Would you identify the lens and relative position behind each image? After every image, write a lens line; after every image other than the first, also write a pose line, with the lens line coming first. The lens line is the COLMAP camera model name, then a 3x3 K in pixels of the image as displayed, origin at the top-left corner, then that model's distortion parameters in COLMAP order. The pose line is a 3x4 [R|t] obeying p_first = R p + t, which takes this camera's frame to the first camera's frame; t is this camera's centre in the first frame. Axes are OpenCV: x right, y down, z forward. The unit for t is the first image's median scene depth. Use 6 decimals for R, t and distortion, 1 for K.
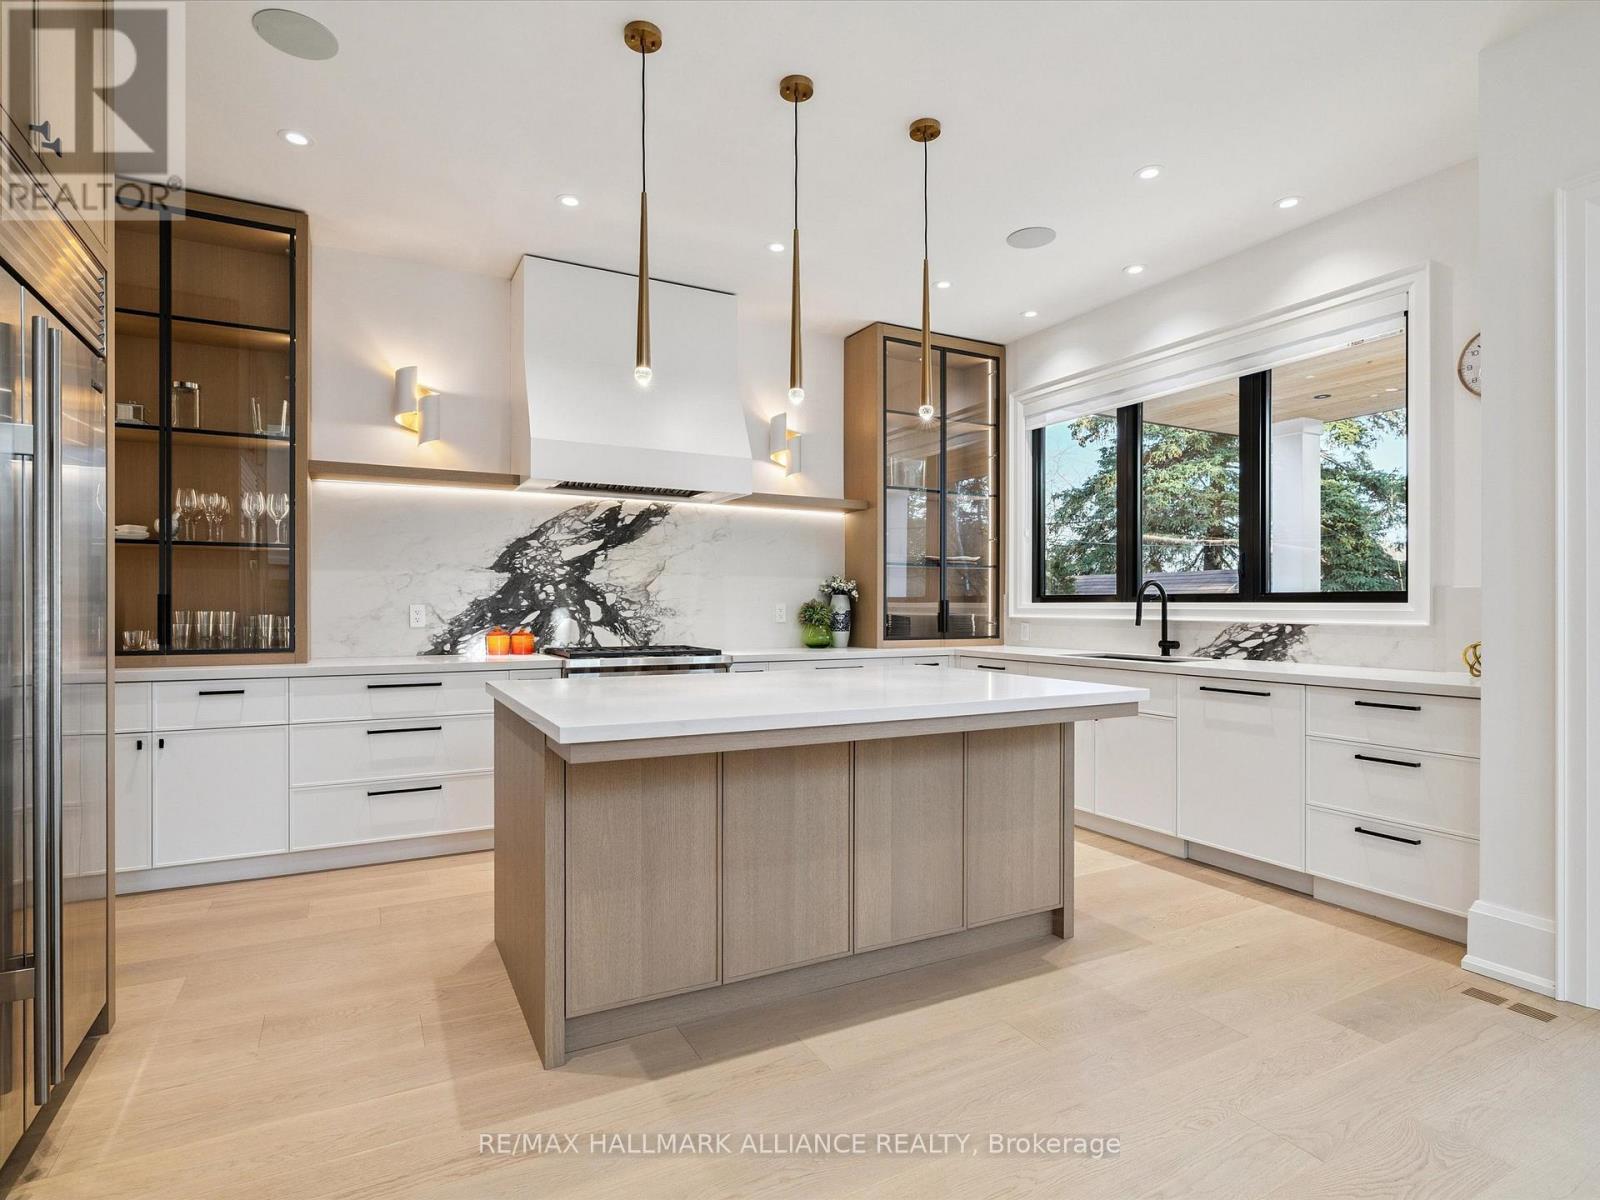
lens RADIAL K [[829.1, 0, 793.0], [0, 829.1, 604.4], [0, 0, 1]] dist [-0.010103, 0.004628]
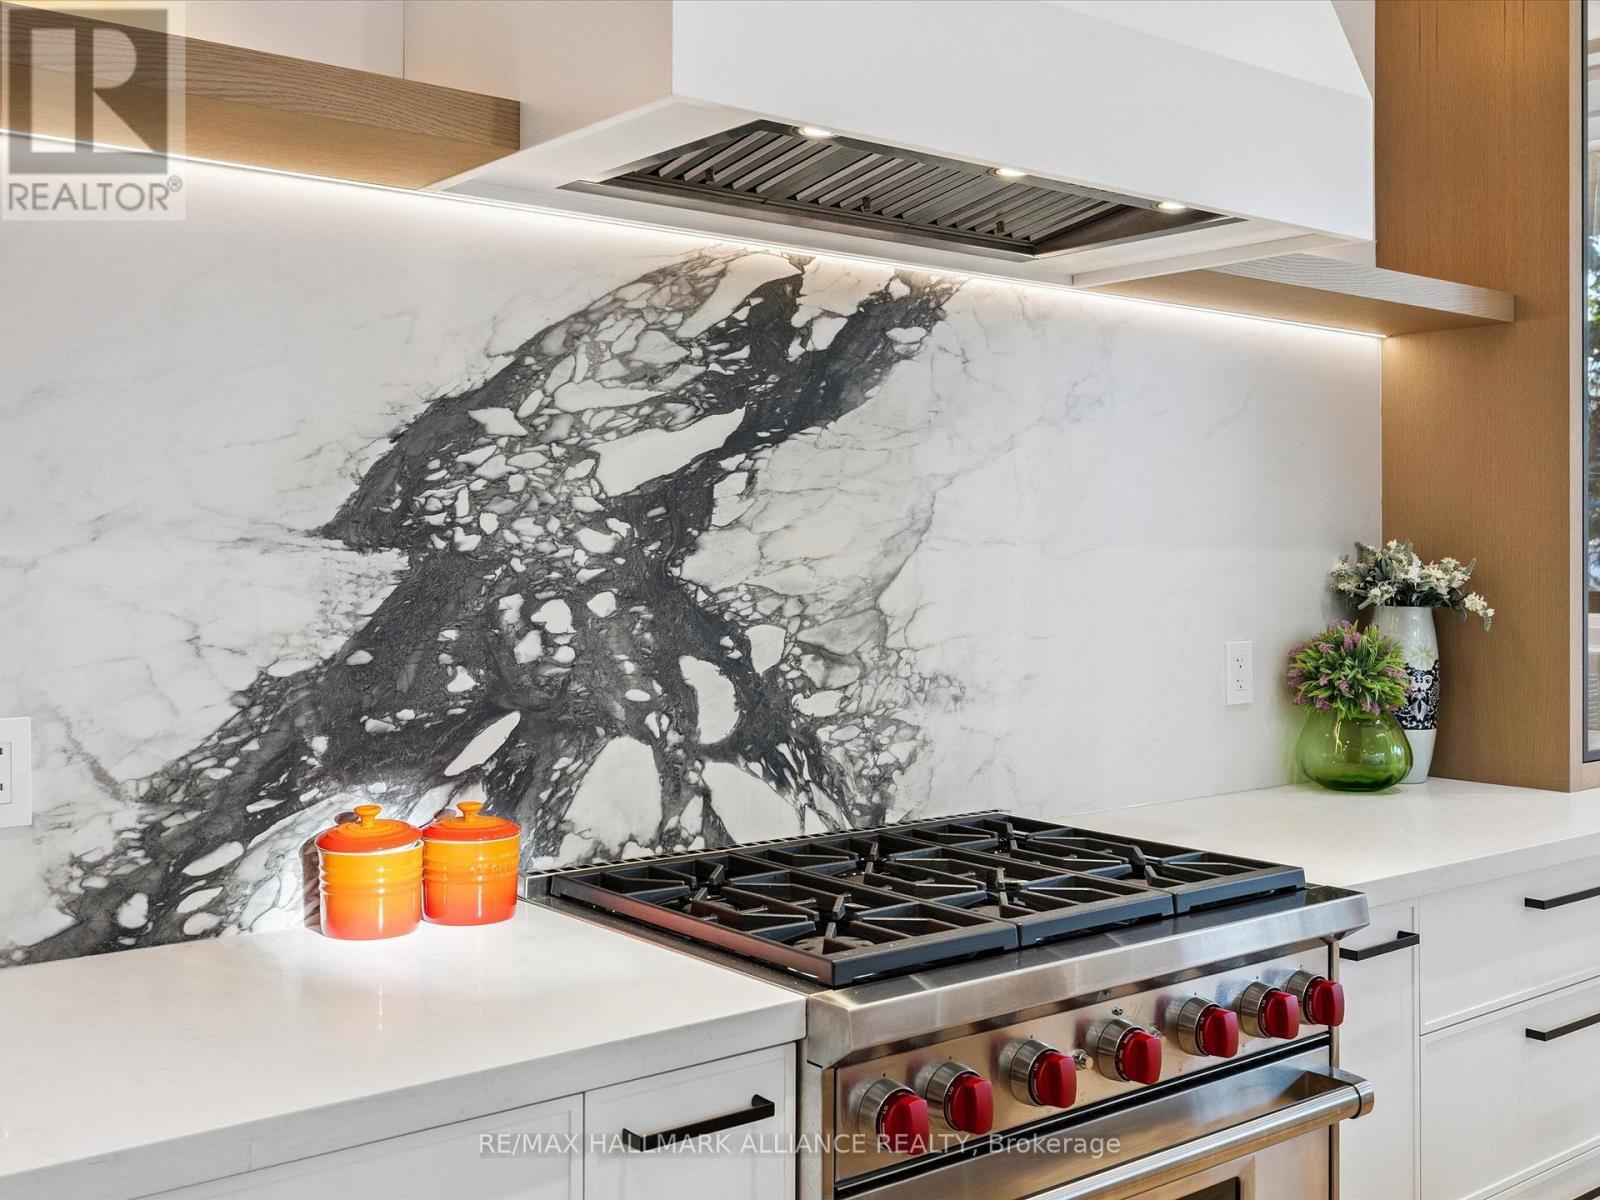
lens RADIAL K [[1675.6, 0, 820.7], [0, 1675.6, 524.1], [0, 0, 1]] dist [-0.000733, 0.000000]
pose [[0.980507, 0.006091, 0.196392, -0.317566], [-0.004904, 0.999967, -0.006534, -0.042710], [-0.196425, 0.005443, 0.980504, 0.526600]]
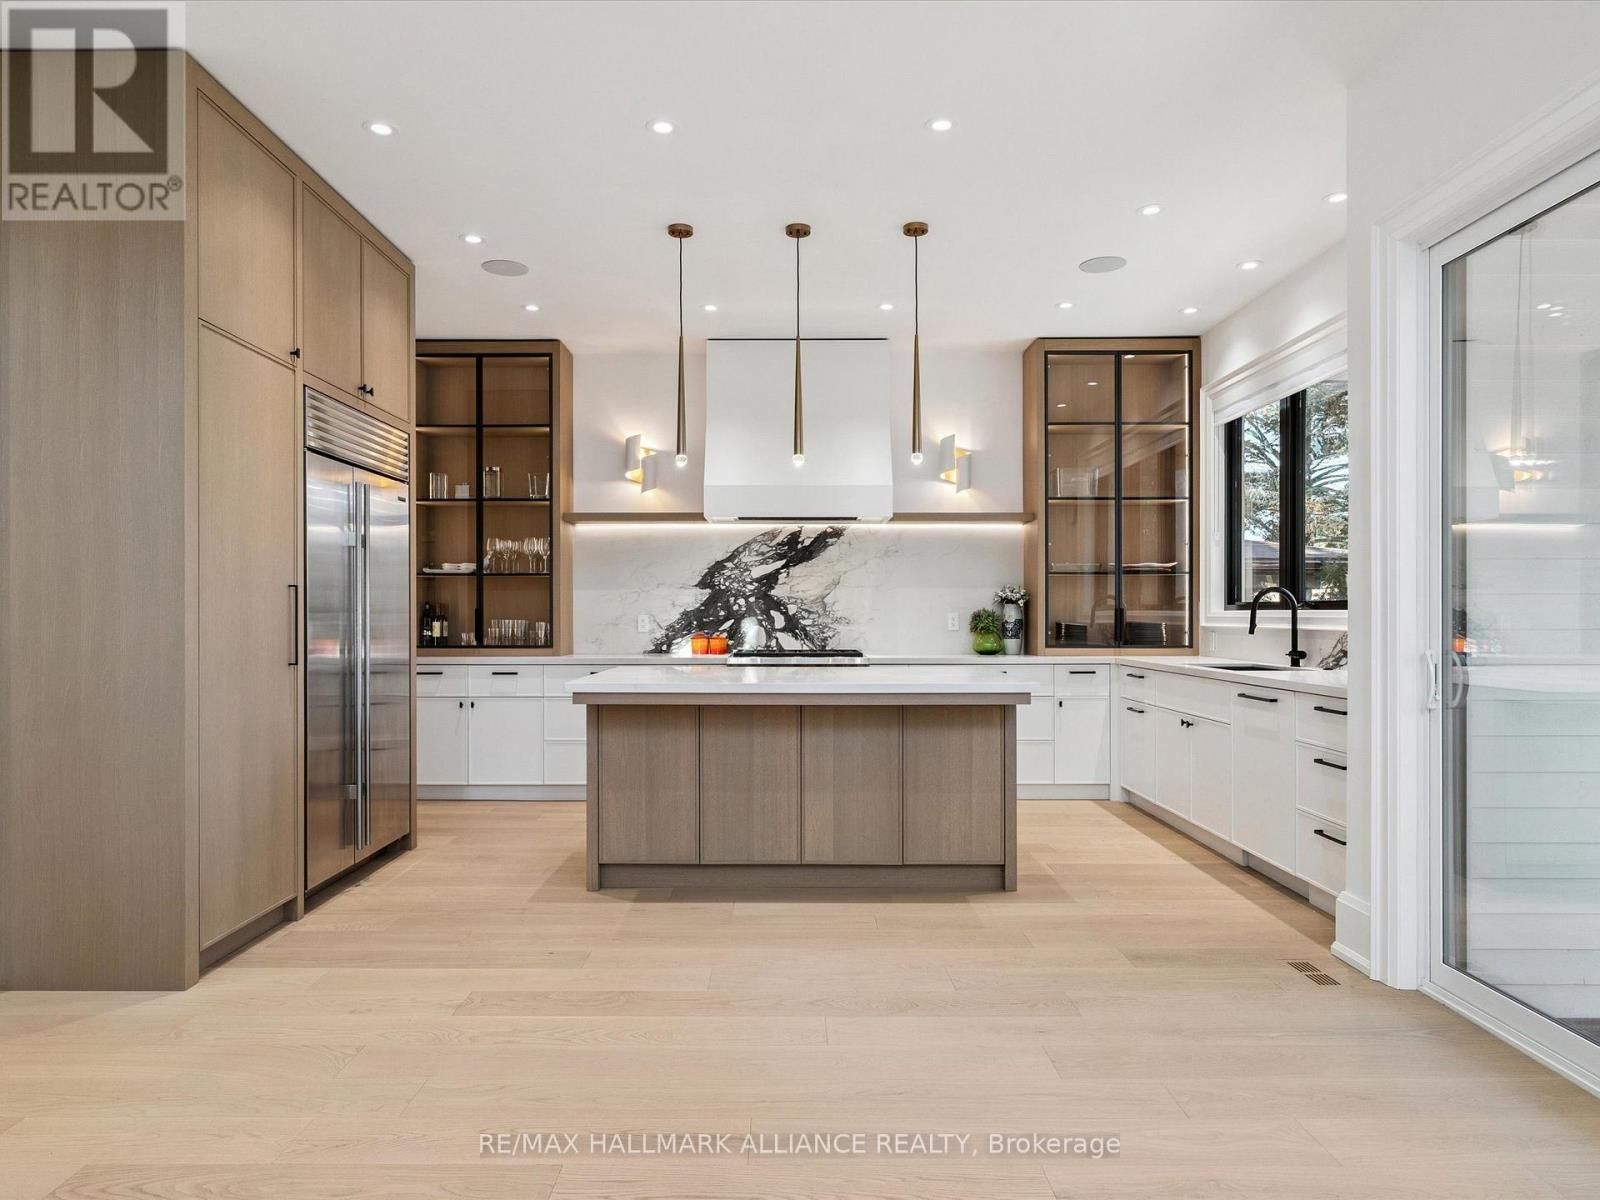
lens RADIAL K [[1007.4, 0, 790.4], [0, 1007.4, 610.2], [0, 0, 1]] dist [0.013468, 0.000500]
pose [[0.882237, -0.005236, -0.470777, 0.477577], [0.003927, 0.999985, -0.003764, -0.000118], [0.470790, 0.001472, 0.882244, -0.284933]]
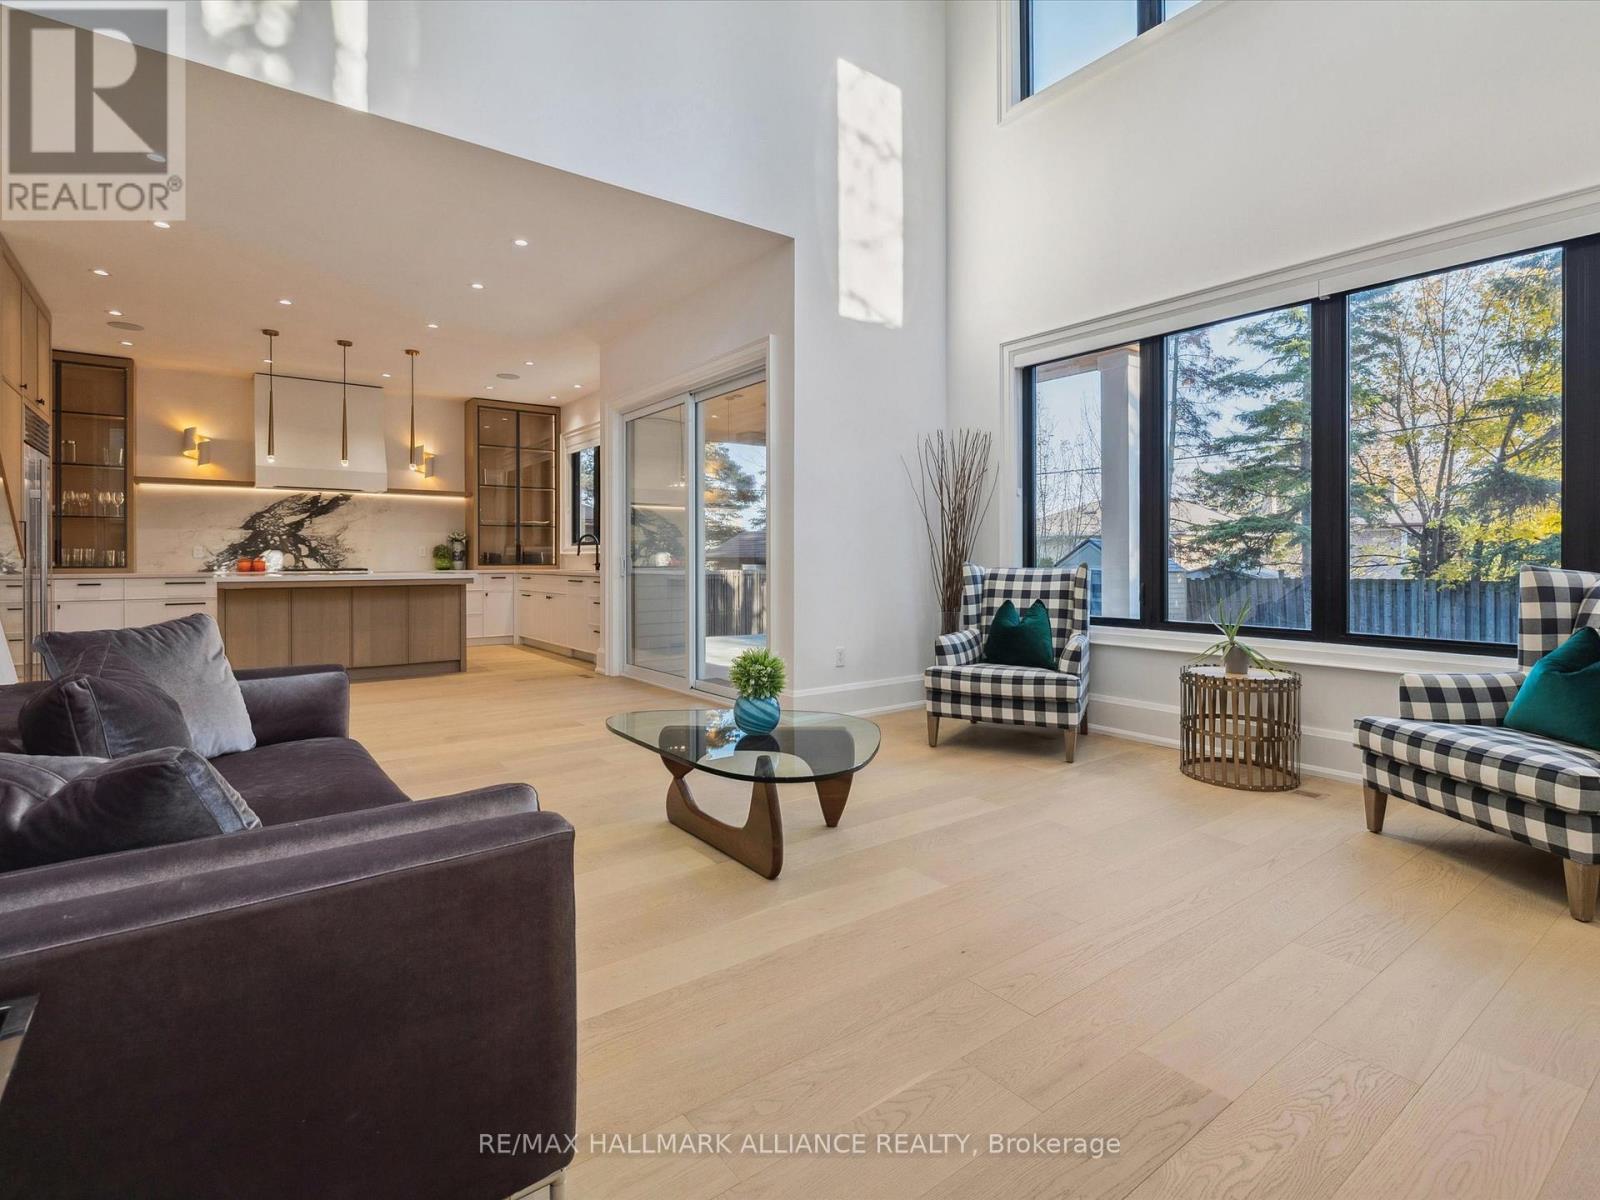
lens RADIAL K [[780.2, 0, 816.6], [0, 780.2, 557.9], [0, 0, 1]] dist [-0.006731, -0.001004]
pose [[0.984523, -0.004247, 0.175206, 0.642071], [0.004142, 0.999991, 0.000960, 0.030995], [-0.175209, -0.000219, 0.984531, -1.030453]]
